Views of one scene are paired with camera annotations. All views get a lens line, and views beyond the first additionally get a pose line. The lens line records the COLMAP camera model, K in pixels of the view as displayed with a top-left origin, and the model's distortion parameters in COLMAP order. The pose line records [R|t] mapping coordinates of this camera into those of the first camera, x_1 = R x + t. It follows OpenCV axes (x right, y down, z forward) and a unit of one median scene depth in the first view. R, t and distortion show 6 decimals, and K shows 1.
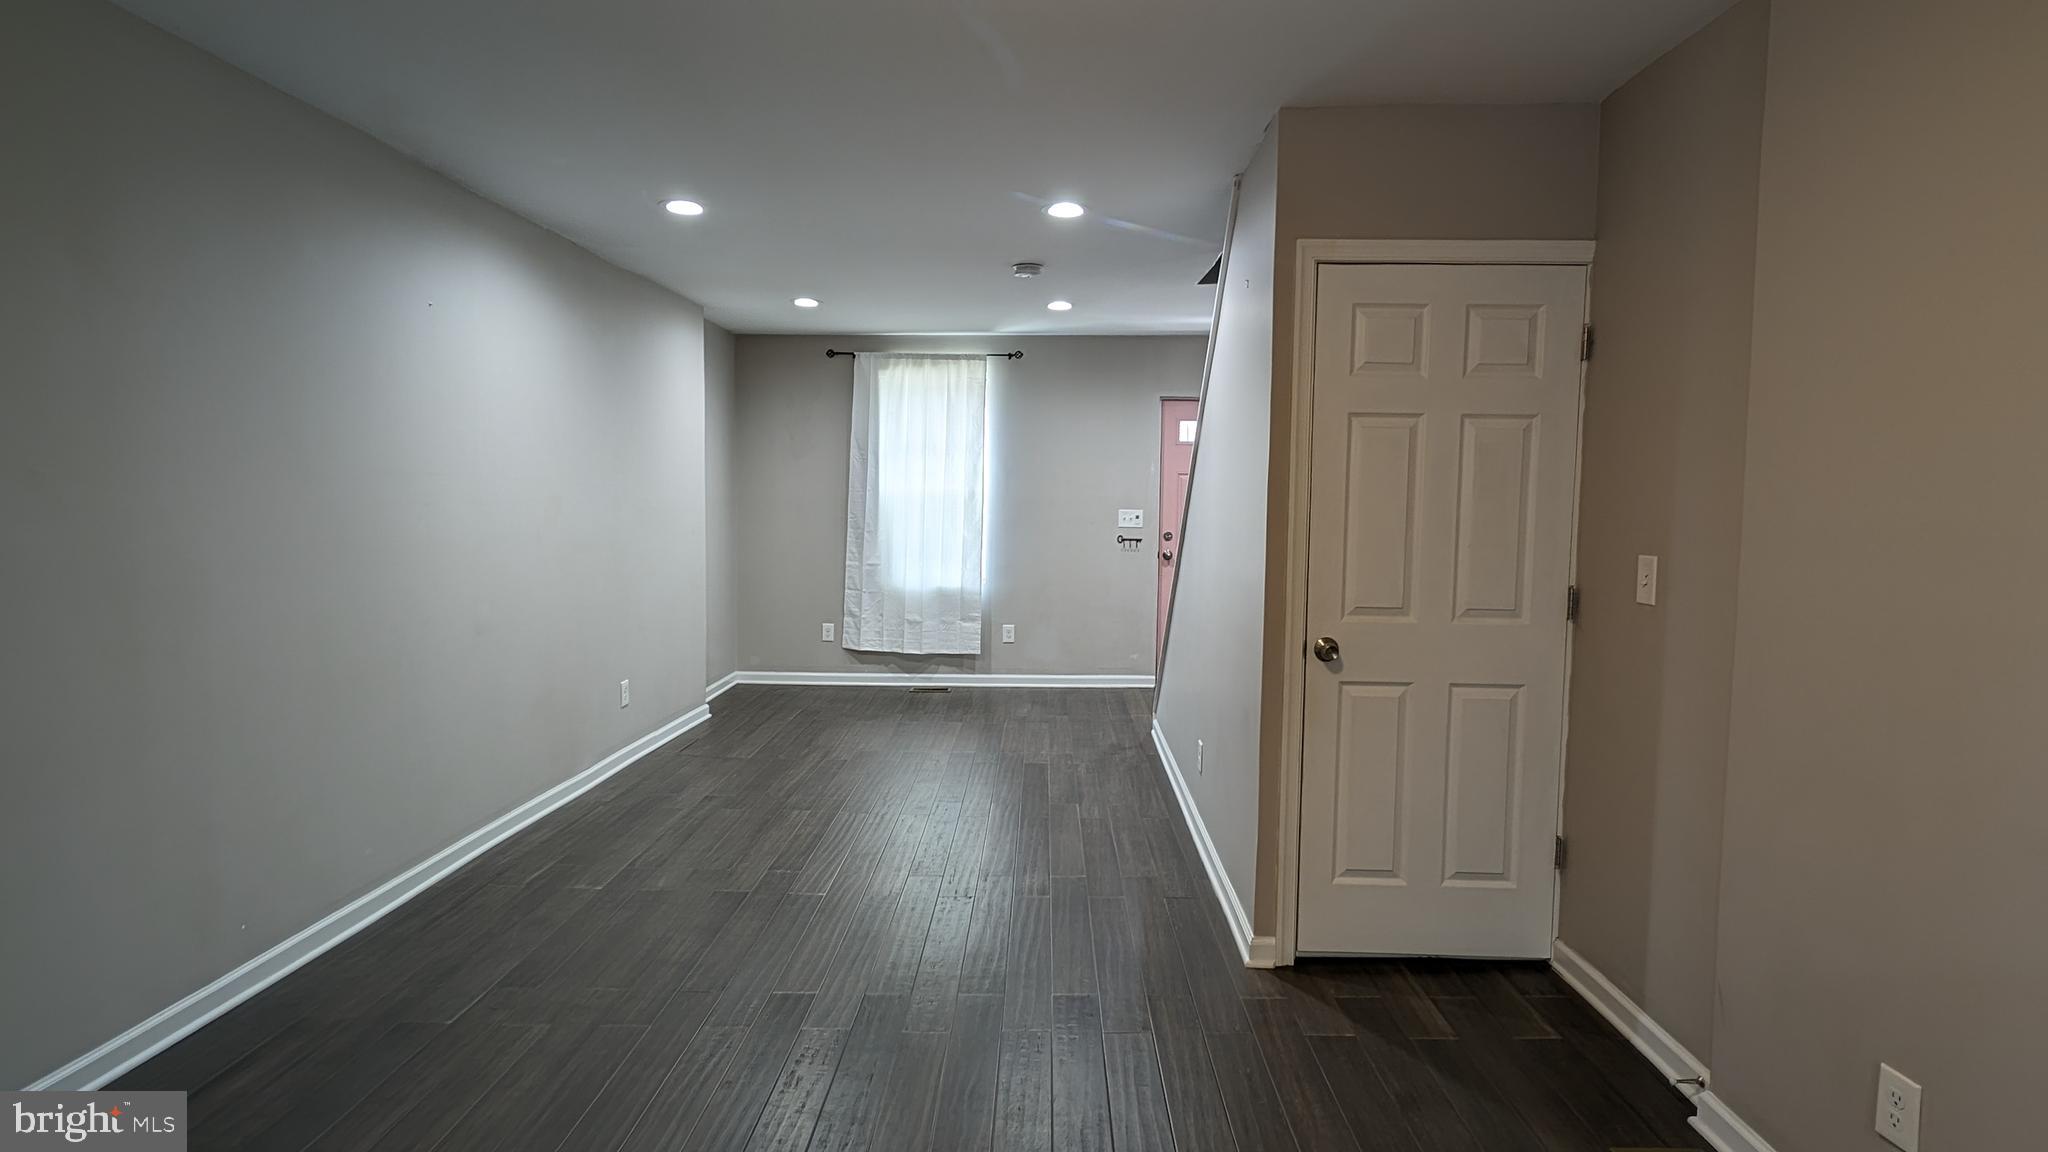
lens RADIAL K [[1031.7, 0, 1031.7], [0, 1031.7, 574.5], [0, 0, 1]] dist [0.004759, 0.000828]
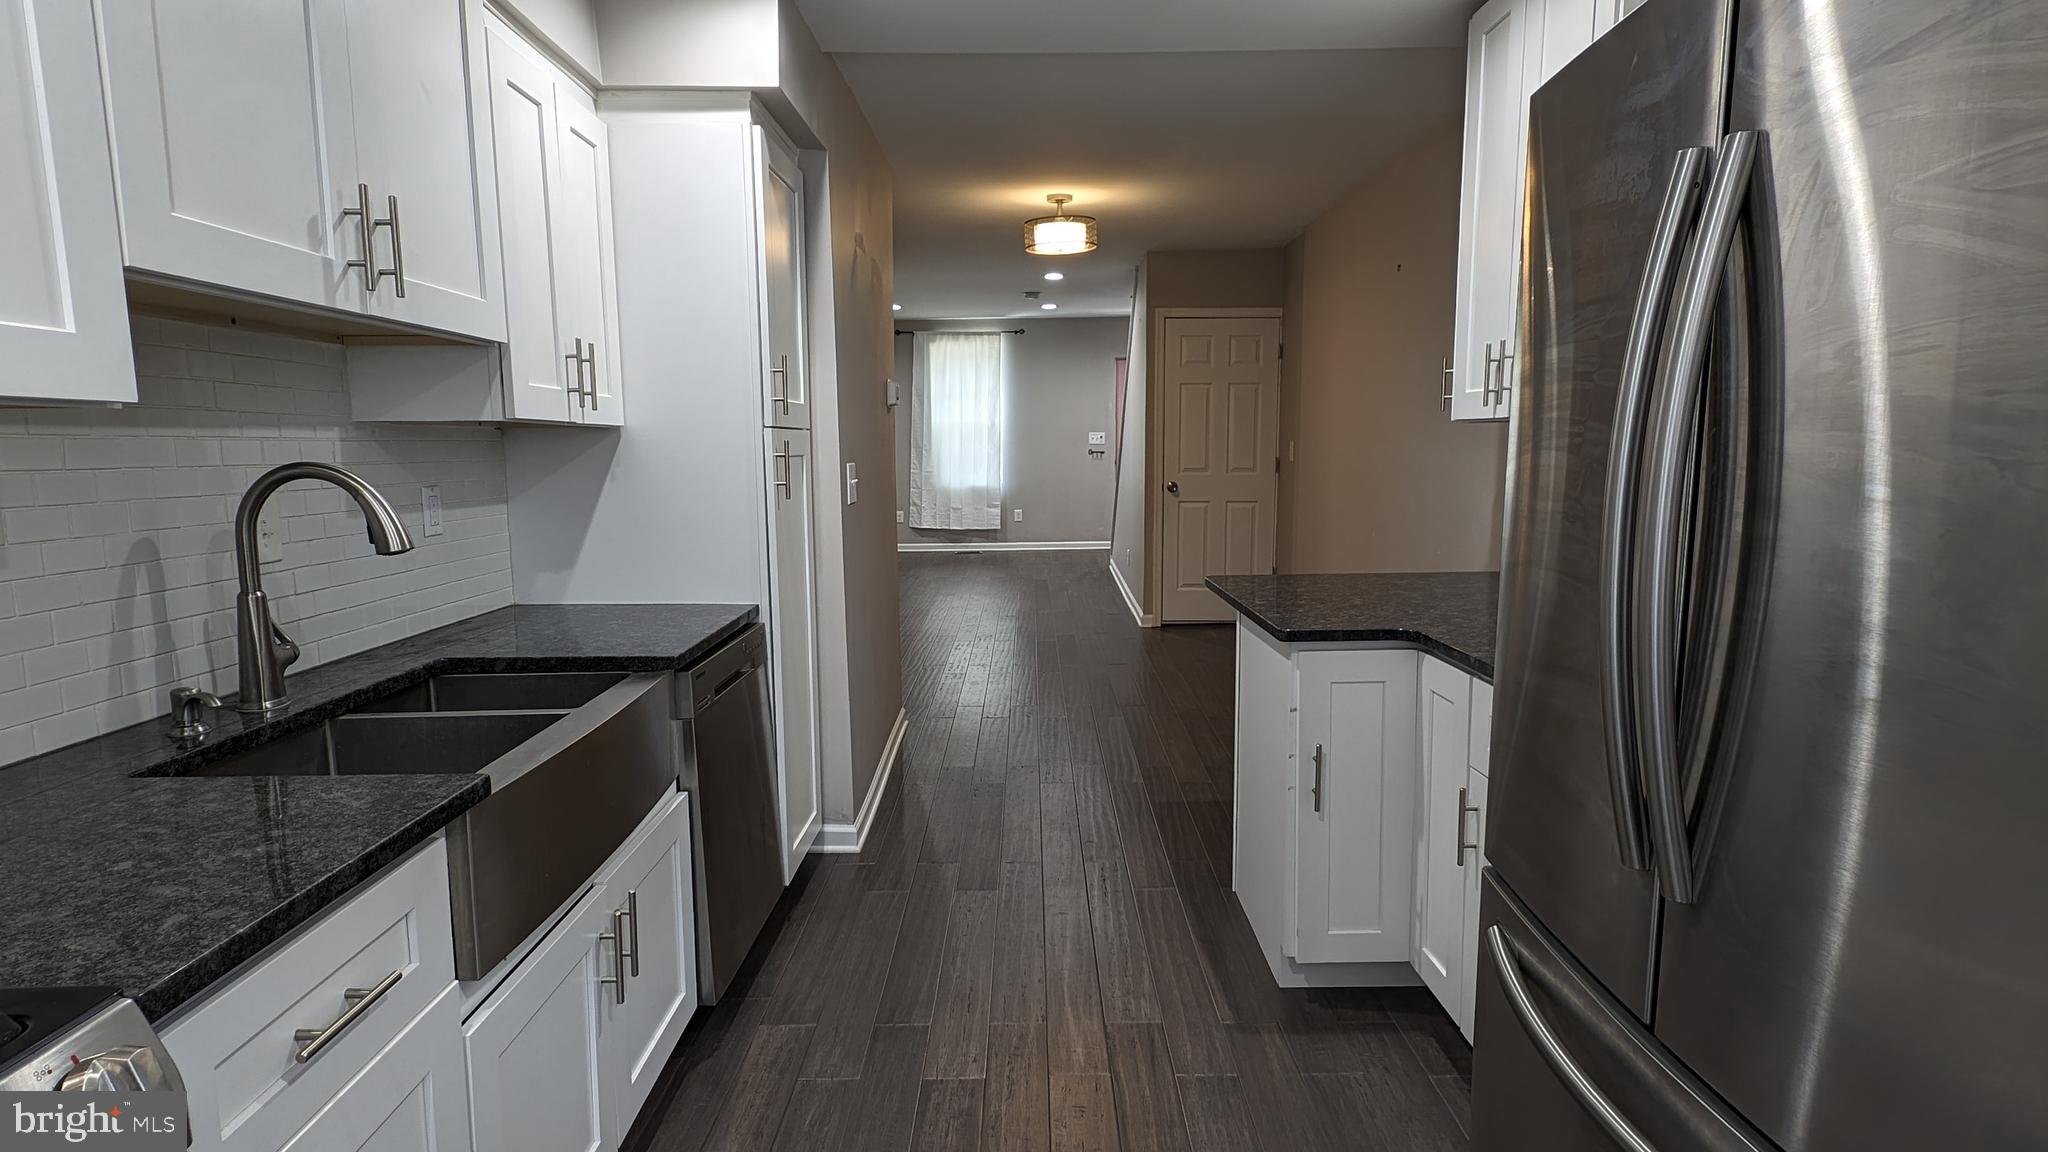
lens RADIAL K [[1031.7, 0, 1031.7], [0, 1031.7, 574.5], [0, 0, 1]] dist [0.004759, 0.000828]
pose [[0.999699, -0.020200, 0.013894, -0.026062], [0.019264, 0.997733, 0.064487, 0.047165], [-0.015165, -0.064200, 0.997822, -0.542516]]
